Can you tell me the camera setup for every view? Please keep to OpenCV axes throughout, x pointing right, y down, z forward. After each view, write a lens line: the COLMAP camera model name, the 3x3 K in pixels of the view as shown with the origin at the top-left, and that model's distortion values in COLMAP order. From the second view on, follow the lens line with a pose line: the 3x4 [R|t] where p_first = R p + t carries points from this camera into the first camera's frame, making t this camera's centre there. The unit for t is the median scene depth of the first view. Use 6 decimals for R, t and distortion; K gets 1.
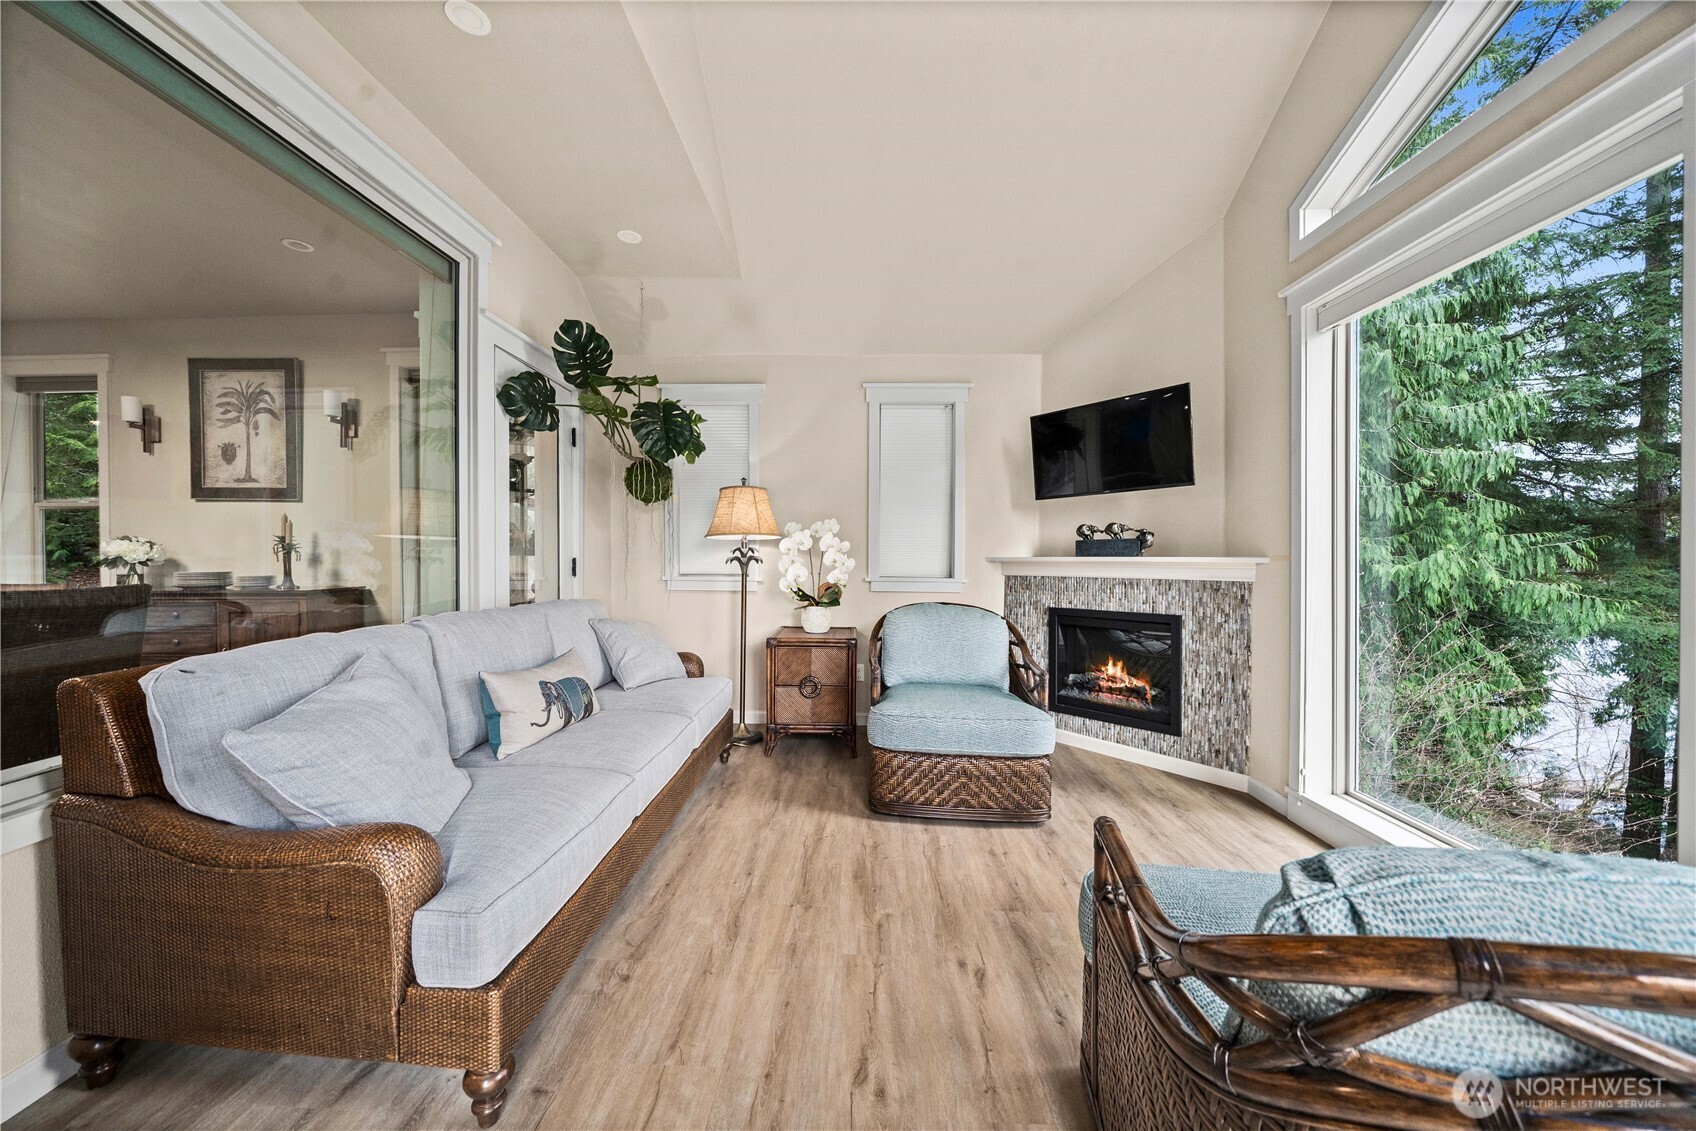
lens RADIAL K [[603.2, 0, 836.7], [0, 603.2, 558.9], [0, 0, 1]] dist [-0.003019, -0.000259]
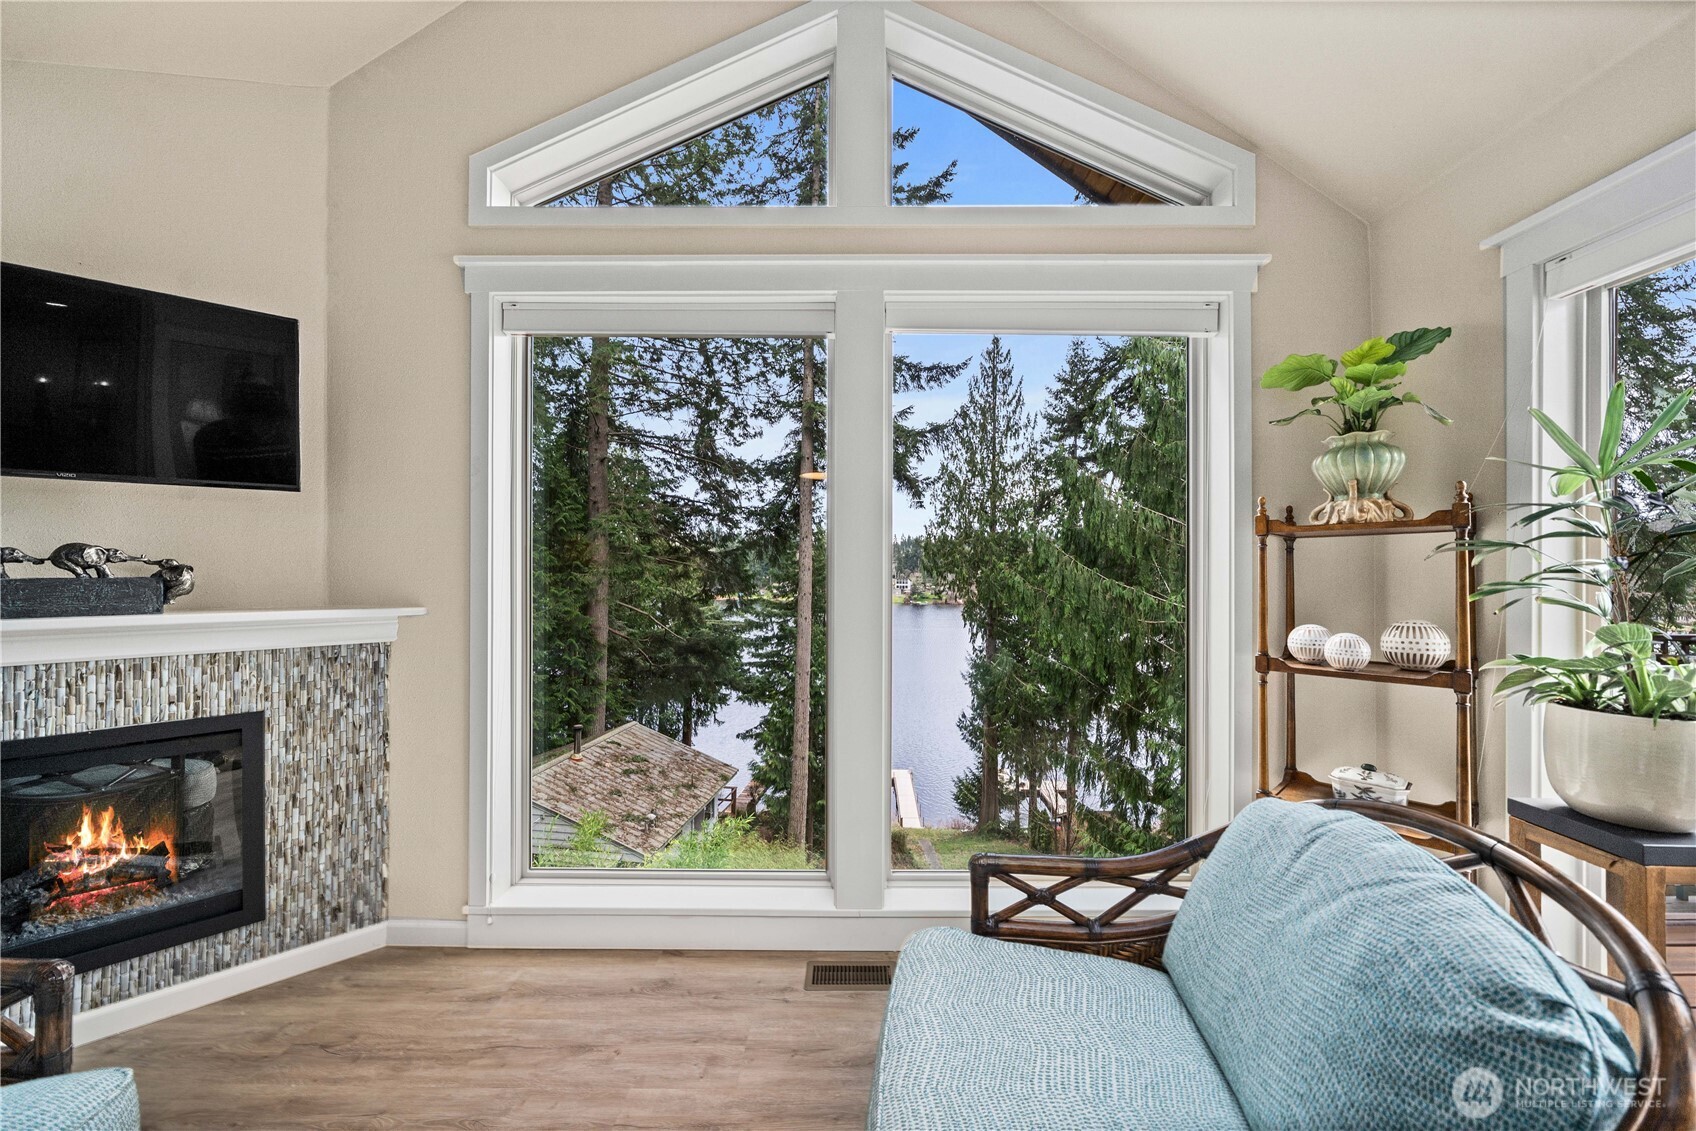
lens RADIAL K [[603.2, 0, 849.6], [0, 603.2, 566.2], [0, 0, 1]] dist [-0.003019, -0.000259]
pose [[-0.036549, 0.003239, 0.999327, -0.032003], [-0.003607, 0.999988, -0.003373, -0.047010], [-0.999325, -0.003728, -0.036537, 0.460456]]
